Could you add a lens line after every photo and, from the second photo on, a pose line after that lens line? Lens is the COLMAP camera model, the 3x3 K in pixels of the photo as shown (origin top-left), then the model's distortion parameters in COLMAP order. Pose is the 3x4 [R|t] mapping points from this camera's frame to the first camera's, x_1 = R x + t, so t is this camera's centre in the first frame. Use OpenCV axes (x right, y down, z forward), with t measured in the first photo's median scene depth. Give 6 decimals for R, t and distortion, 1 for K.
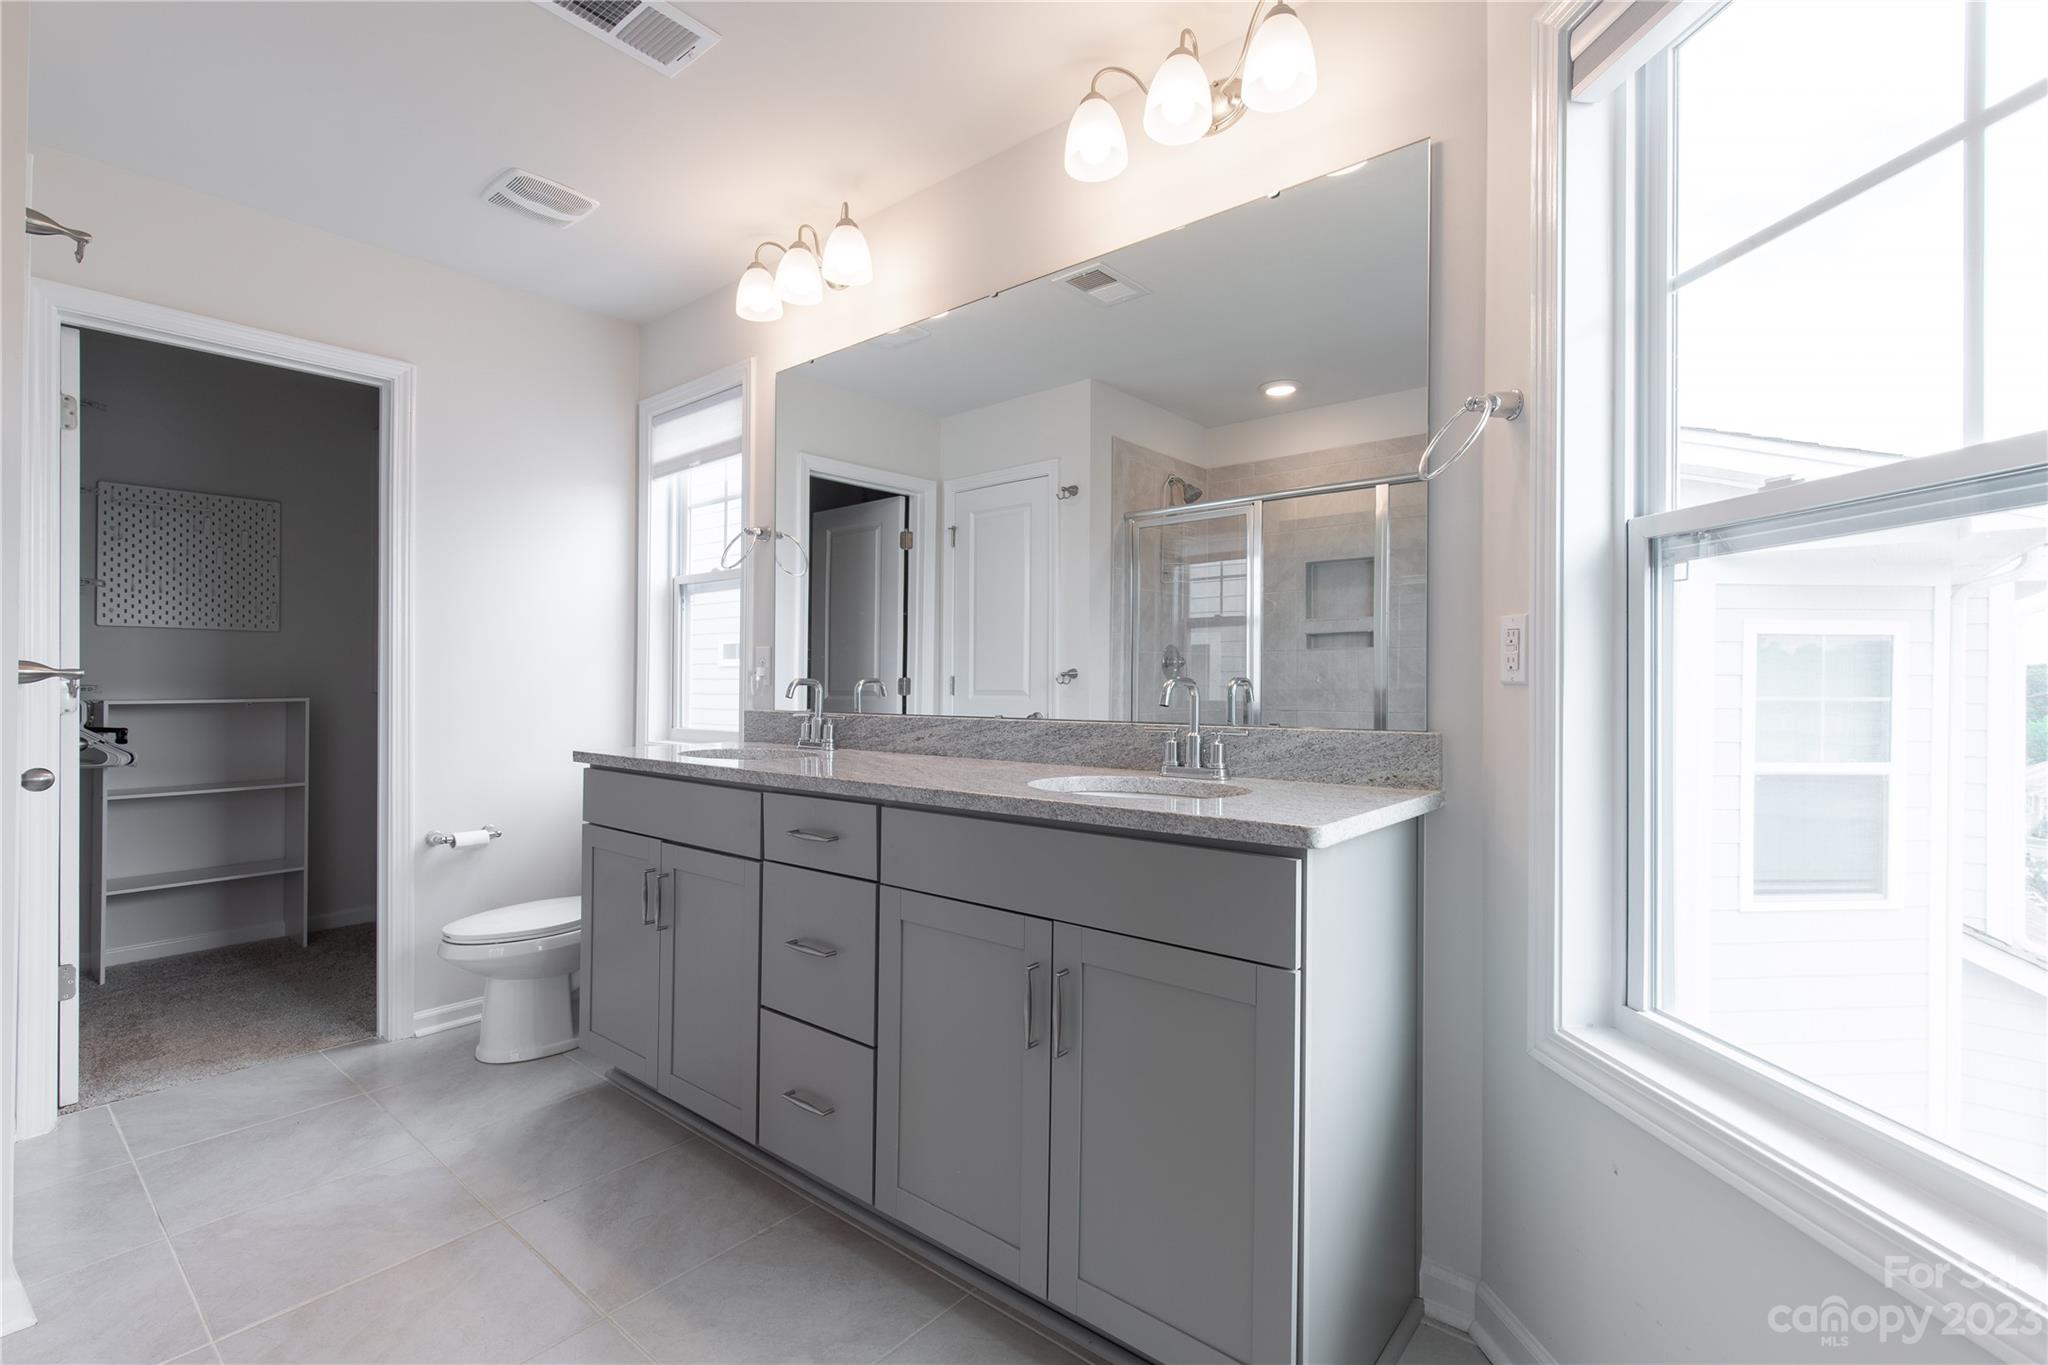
lens RADIAL K [[928.5, 0, 1023.0], [0, 928.5, 683.5], [0, 0, 1]] dist [0.009437, -0.001505]
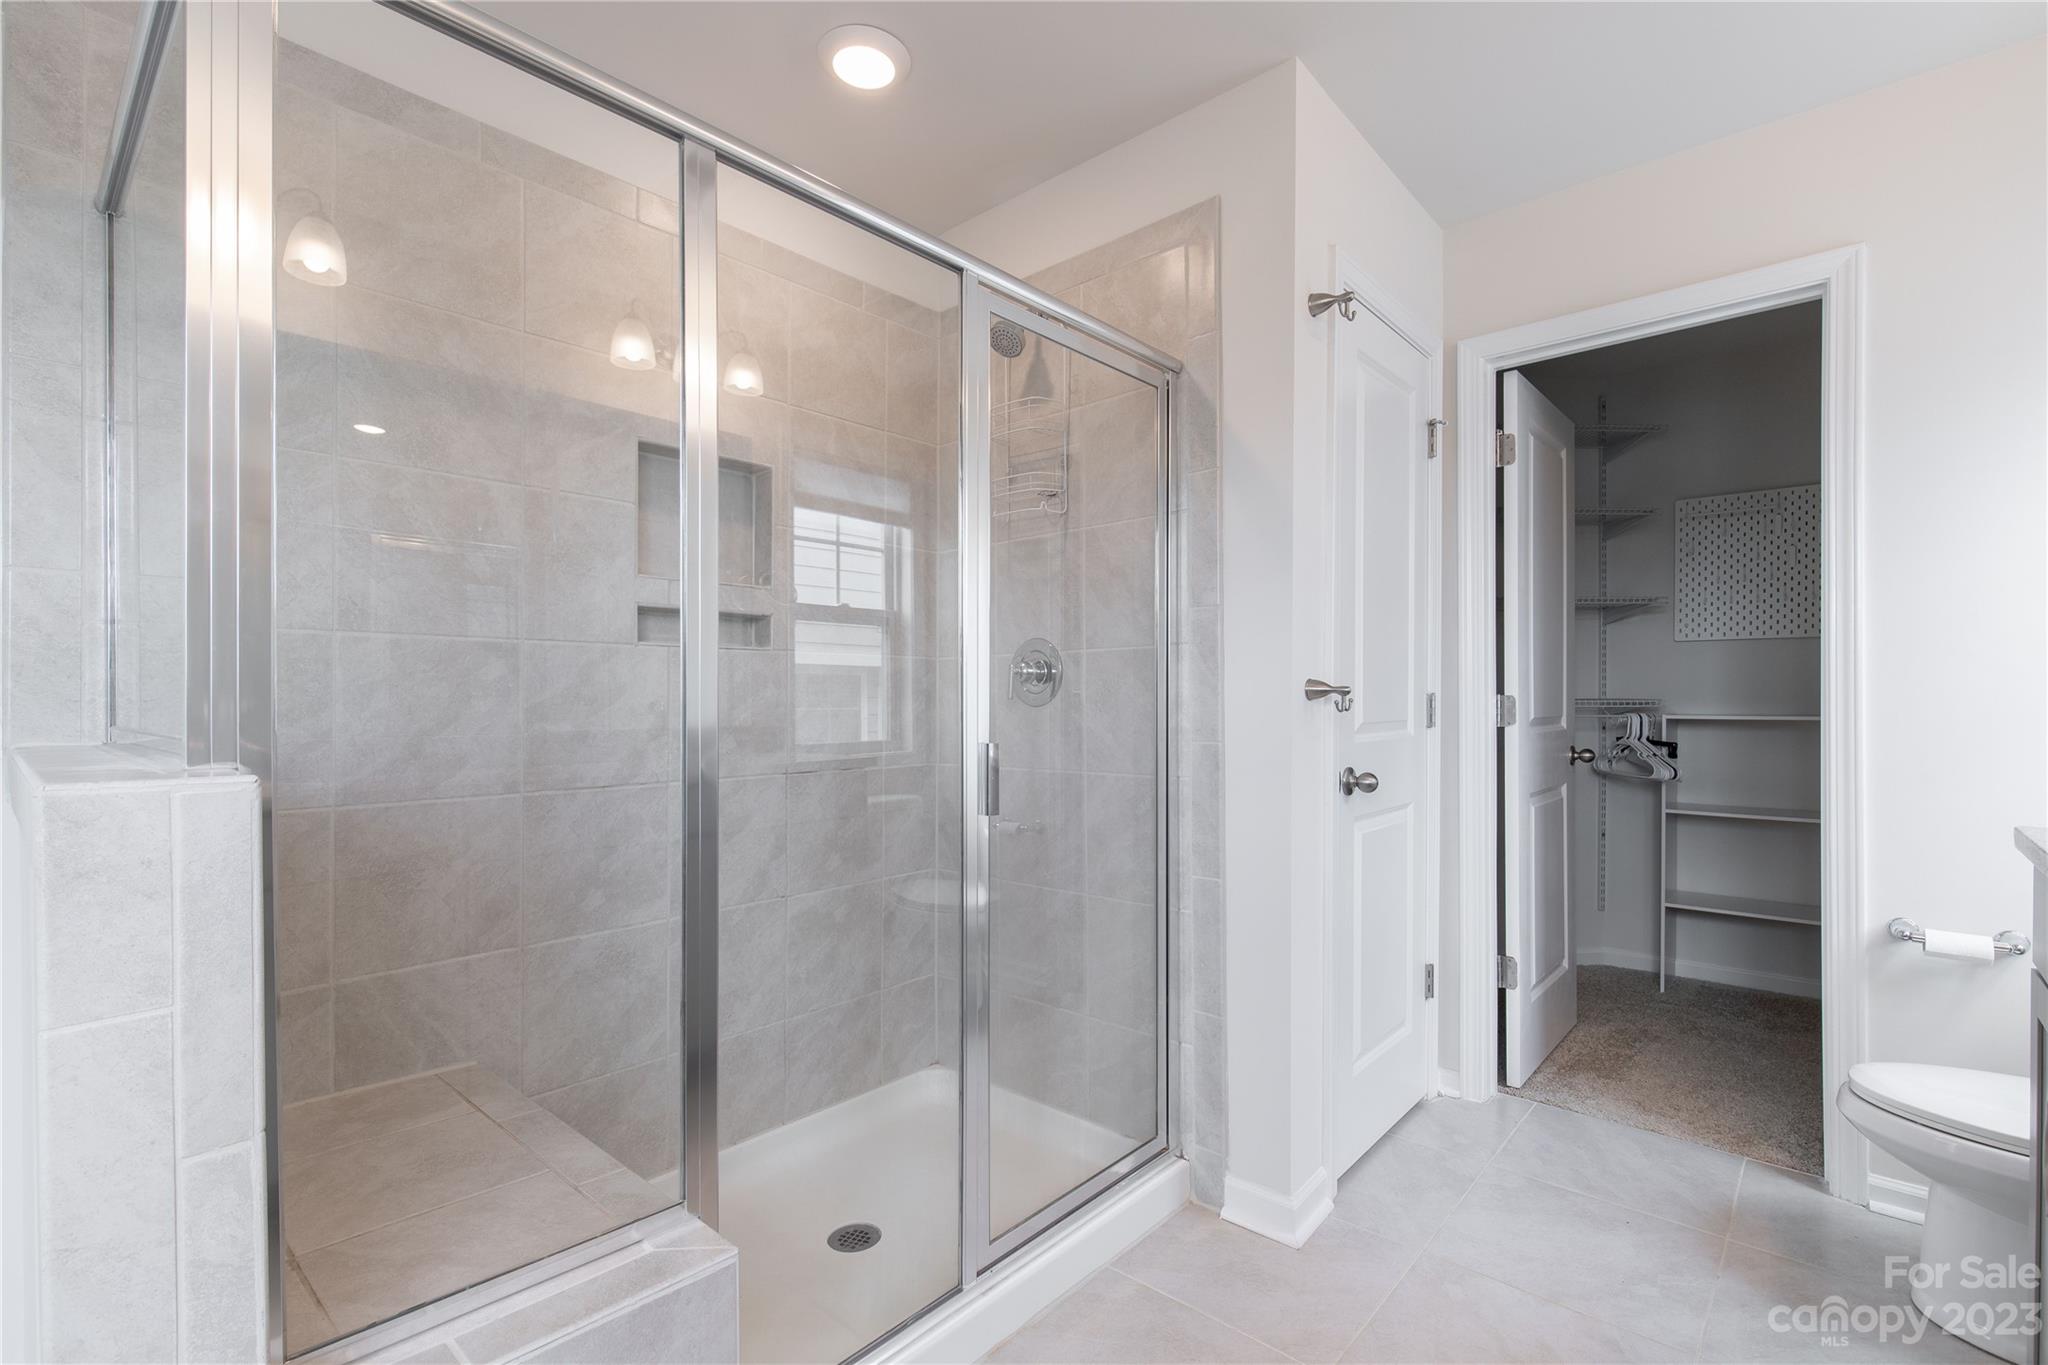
lens RADIAL K [[928.5, 0, 1022.7], [0, 928.5, 694.8], [0, 0, 1]] dist [0.009437, -0.001505]
pose [[-0.029168, 0.000451, -0.999574, 0.066203], [-0.001887, 0.999998, 0.000507, -0.003320], [0.999573, 0.001901, -0.029167, 0.396191]]
